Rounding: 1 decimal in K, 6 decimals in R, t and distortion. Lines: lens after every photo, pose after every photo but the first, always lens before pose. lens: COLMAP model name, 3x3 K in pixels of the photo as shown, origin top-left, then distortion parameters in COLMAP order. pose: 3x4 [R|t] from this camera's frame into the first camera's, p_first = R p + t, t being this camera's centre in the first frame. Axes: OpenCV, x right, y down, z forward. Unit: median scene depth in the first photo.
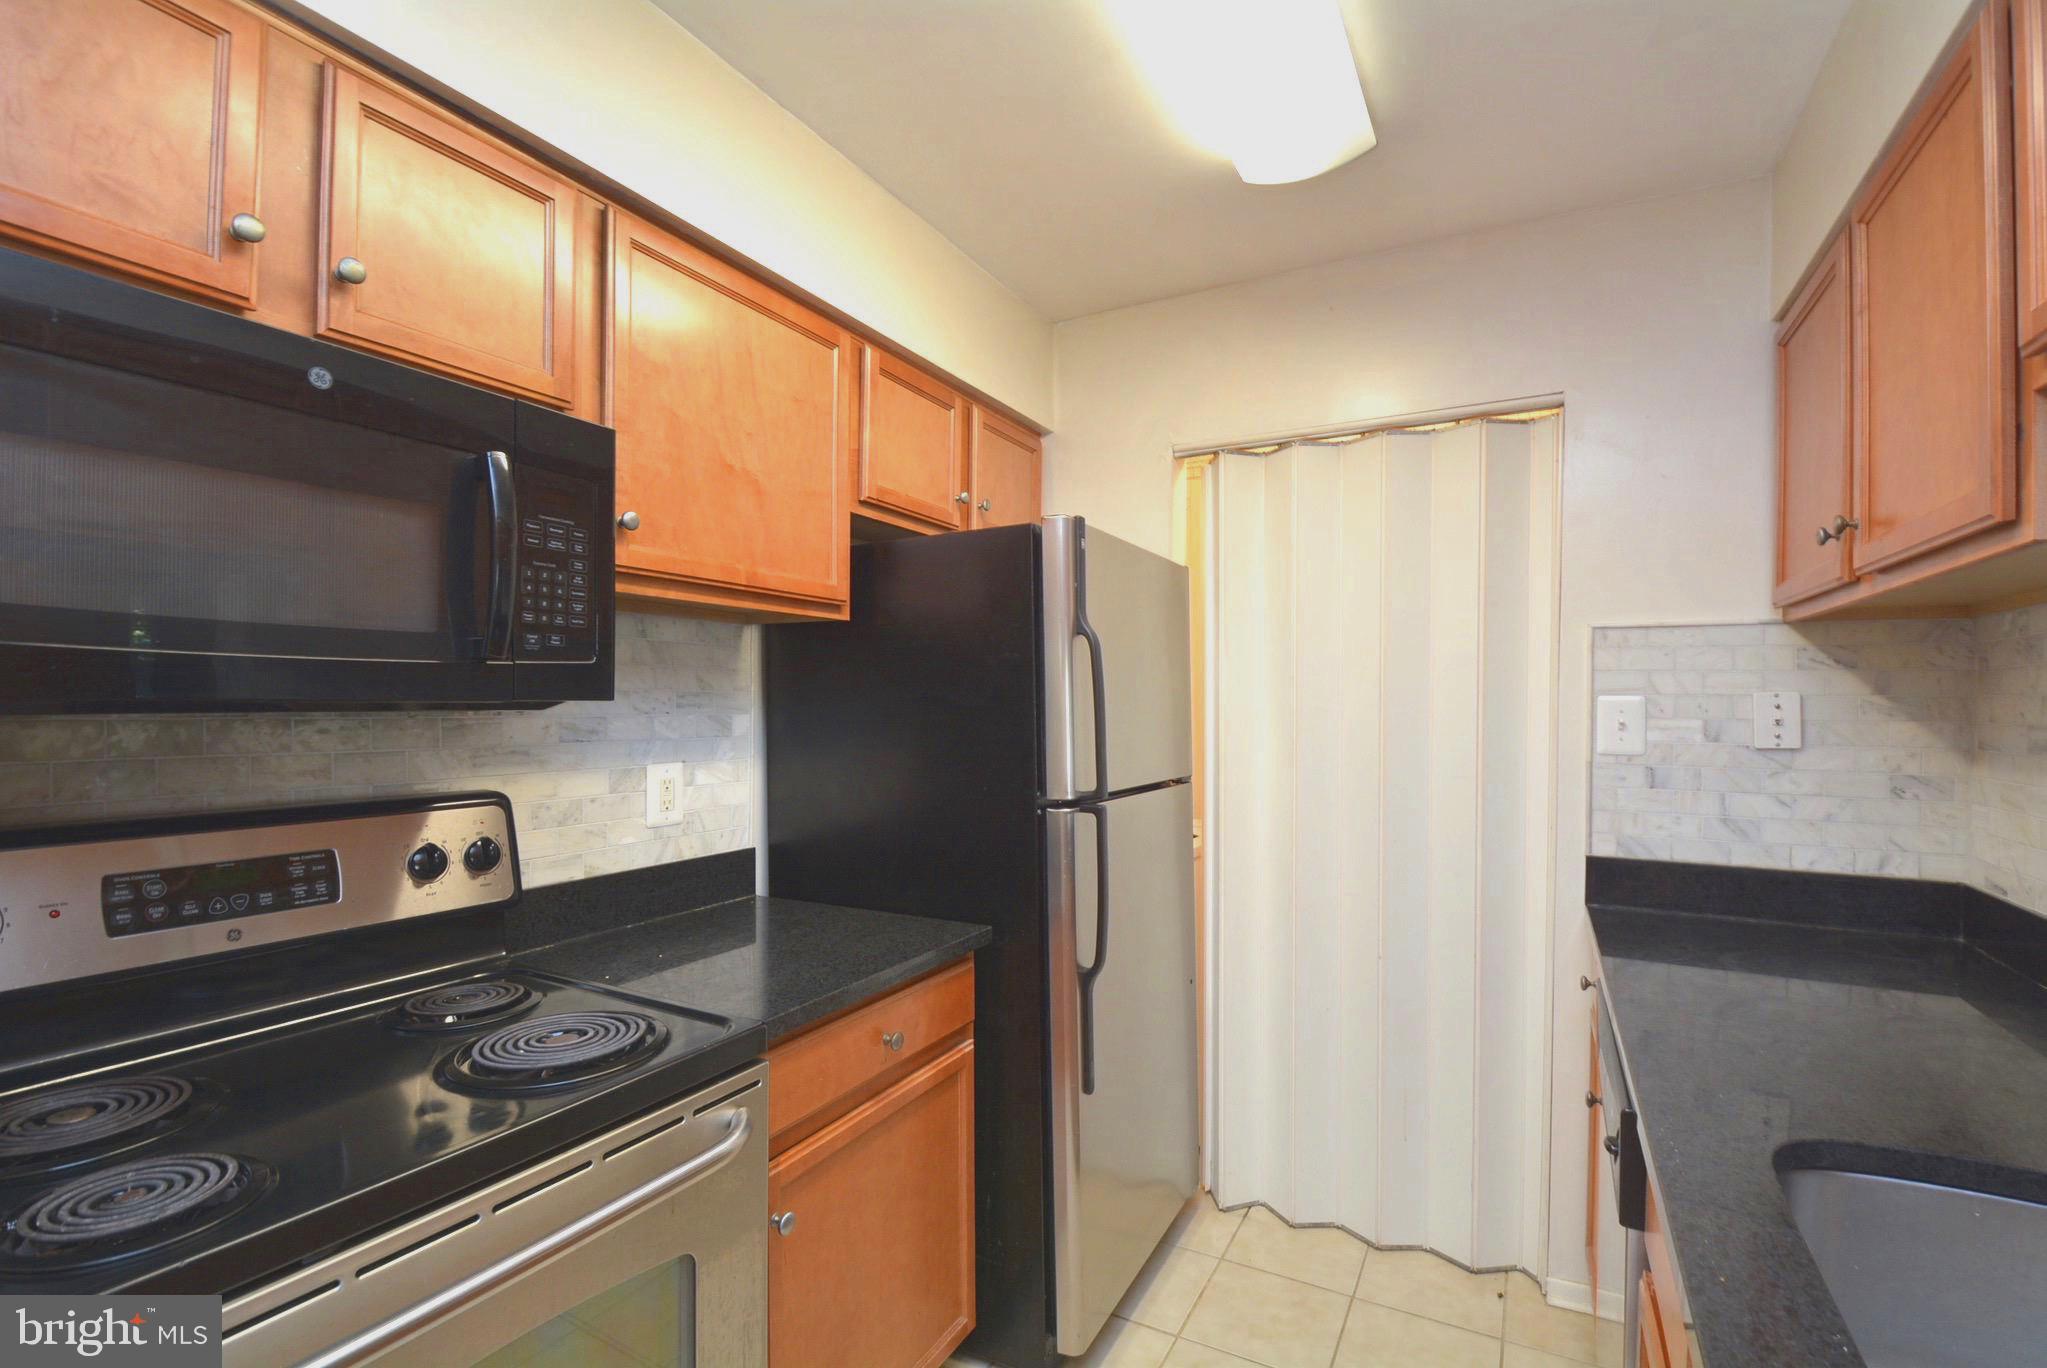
lens RADIAL K [[912.6, 0, 1047.4], [0, 912.6, 711.0], [0, 0, 1]] dist [0.008772, -0.017888]
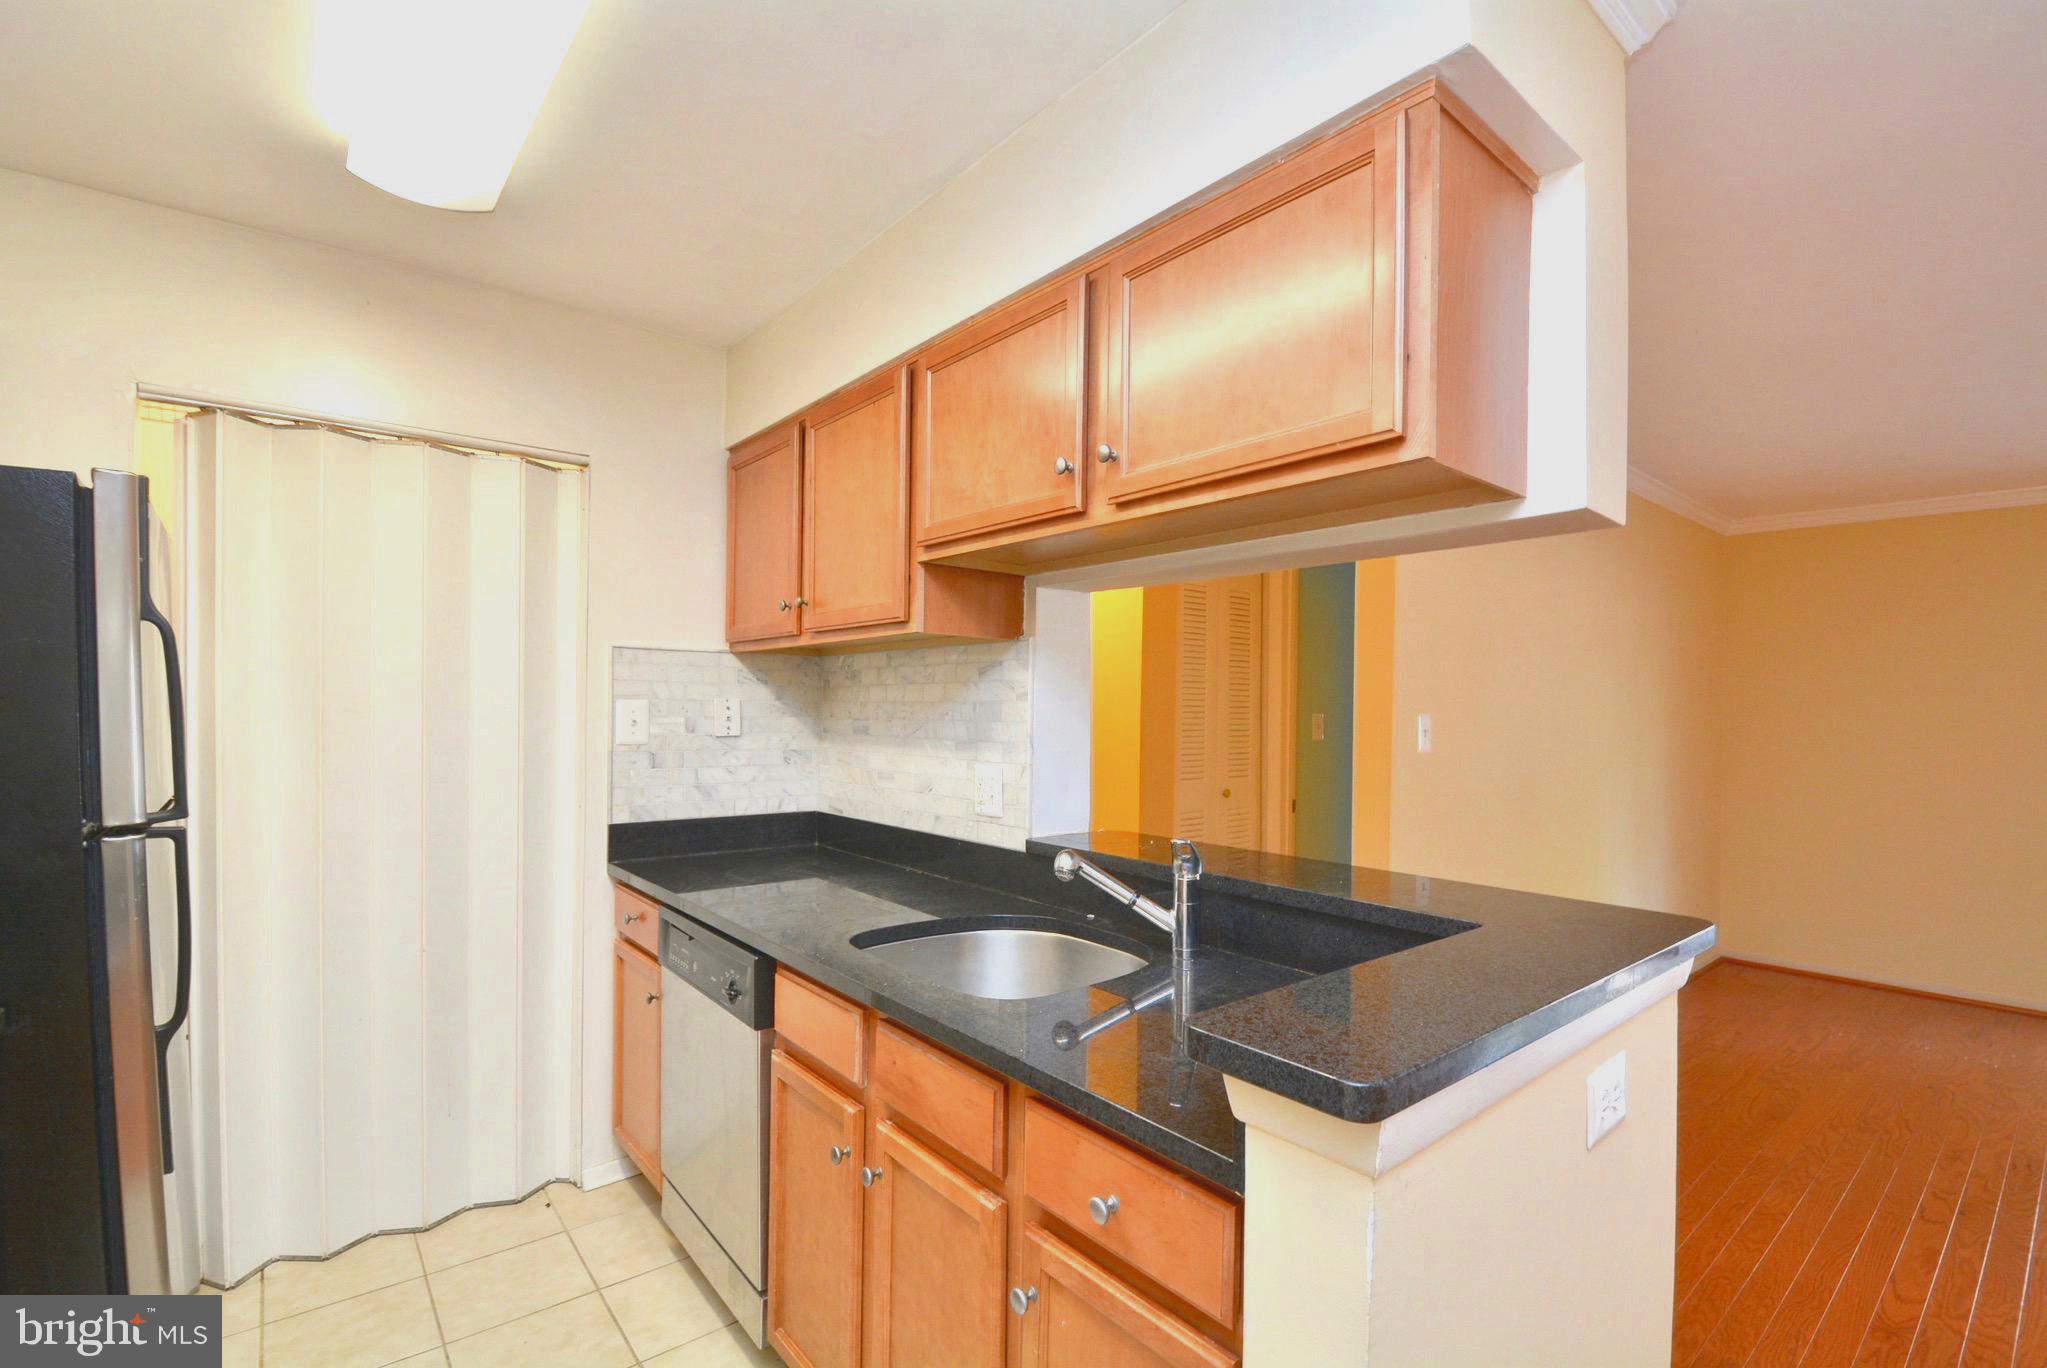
lens RADIAL K [[912.6, 0, 1051.7], [0, 912.6, 710.1], [0, 0, 1]] dist [0.008772, -0.017888]
pose [[0.368102, -0.003494, 0.929779, -0.418838], [0.001296, 0.999994, 0.003245, -0.005798], [-0.929784, 0.000011, 0.368105, -0.052099]]
